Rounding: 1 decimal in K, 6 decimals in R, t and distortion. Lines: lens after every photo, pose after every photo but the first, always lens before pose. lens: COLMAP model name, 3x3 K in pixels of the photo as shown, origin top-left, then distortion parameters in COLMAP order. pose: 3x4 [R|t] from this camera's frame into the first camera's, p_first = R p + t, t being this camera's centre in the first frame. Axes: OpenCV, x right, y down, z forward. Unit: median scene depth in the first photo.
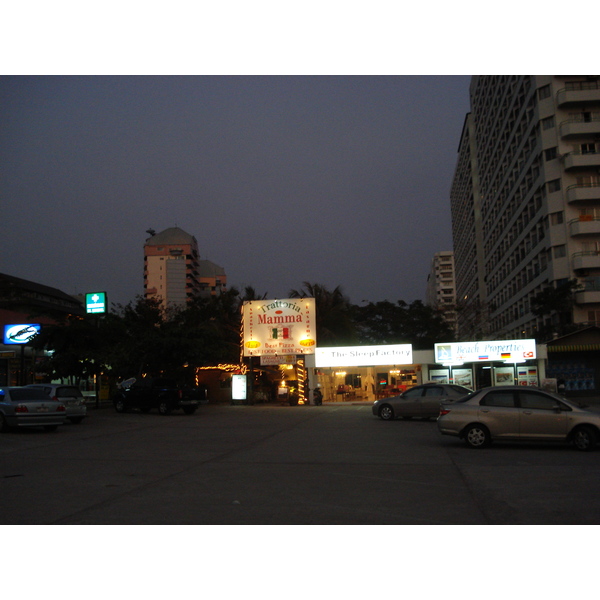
lens RADIAL K [[690.2, 0, 300.0], [0, 690.2, 300.0], [0, 0, 1]] dist [-0.087253, -0.015761]
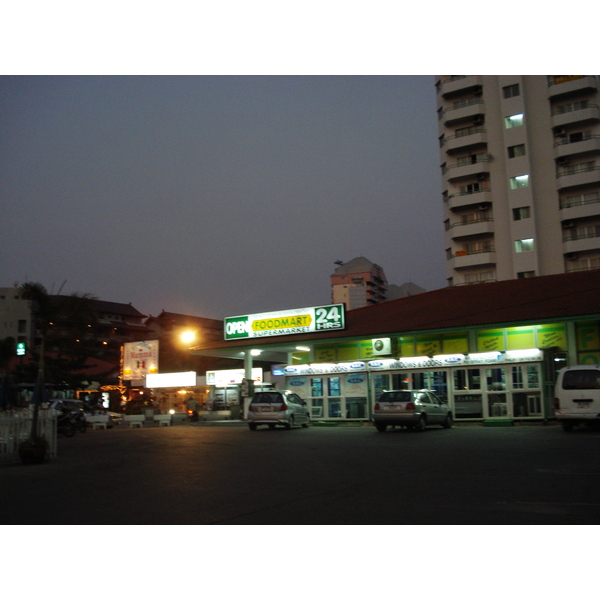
lens RADIAL K [[690.2, 0, 300.0], [0, 690.2, 300.0], [0, 0, 1]] dist [-0.087253, -0.015761]
pose [[0.903836, -0.055822, -0.424222, 0.647748], [0.046492, 0.998396, -0.032321, -0.018828], [0.425345, 0.009490, 0.904981, -0.134882]]
